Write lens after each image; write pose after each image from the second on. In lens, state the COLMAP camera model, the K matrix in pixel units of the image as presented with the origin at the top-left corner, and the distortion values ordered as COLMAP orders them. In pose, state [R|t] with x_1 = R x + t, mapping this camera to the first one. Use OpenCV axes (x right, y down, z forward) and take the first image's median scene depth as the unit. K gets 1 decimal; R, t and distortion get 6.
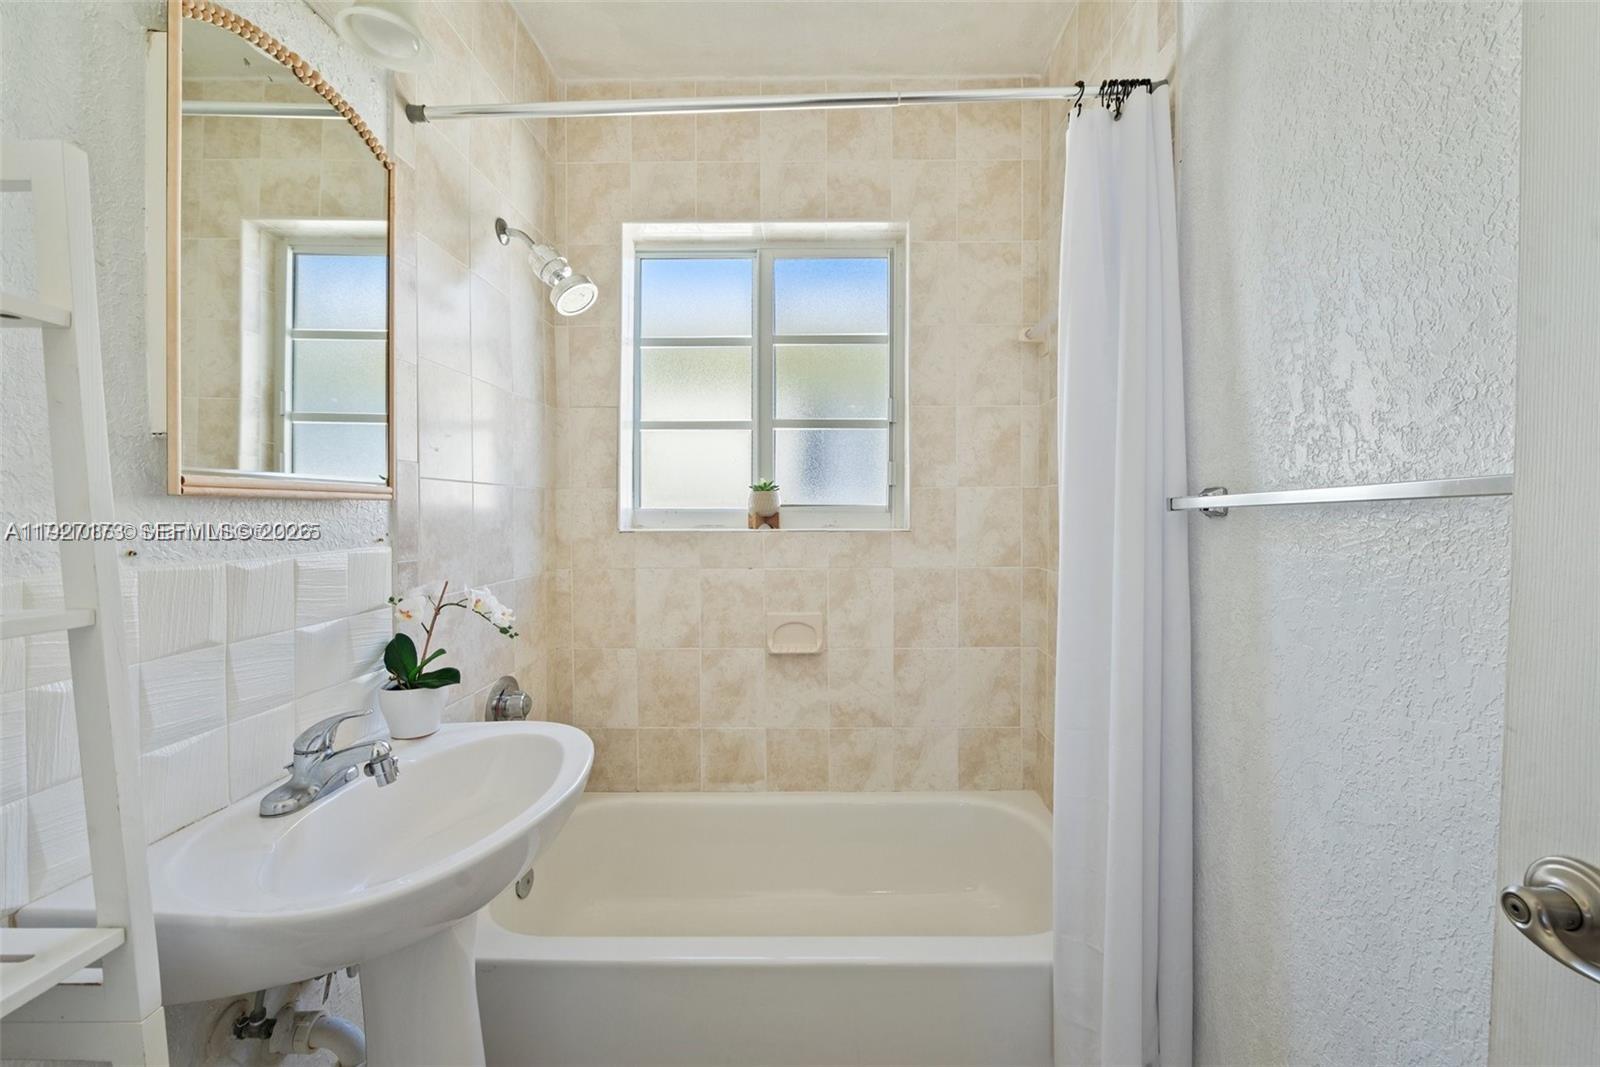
lens RADIAL K [[643.6, 0, 817.9], [0, 643.6, 512.7], [0, 0, 1]] dist [-0.001630, -0.000815]
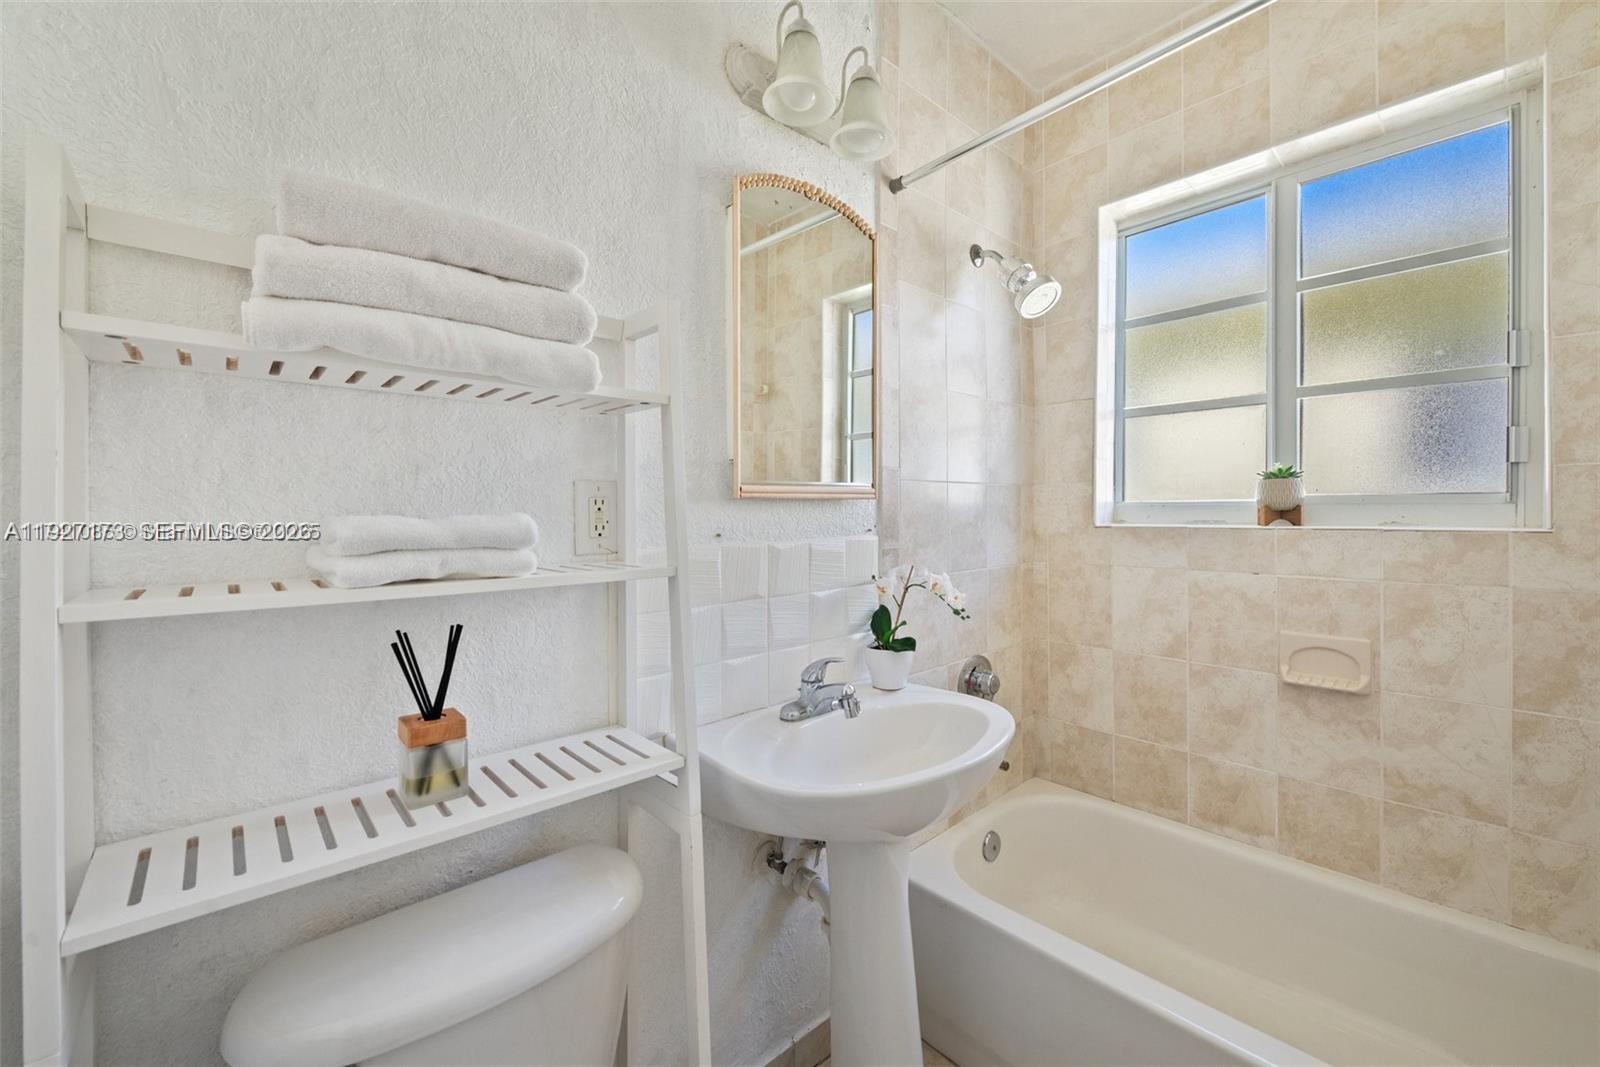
lens RADIAL K [[640.2, 0, 803.3], [0, 640.2, 502.4], [0, 0, 1]] dist [-0.001339, -0.000525]
pose [[0.683835, -0.013126, -0.729519, 0.102012], [0.007563, 0.999912, -0.010903, 0.000064], [0.729597, 0.001939, 0.683874, 0.021248]]
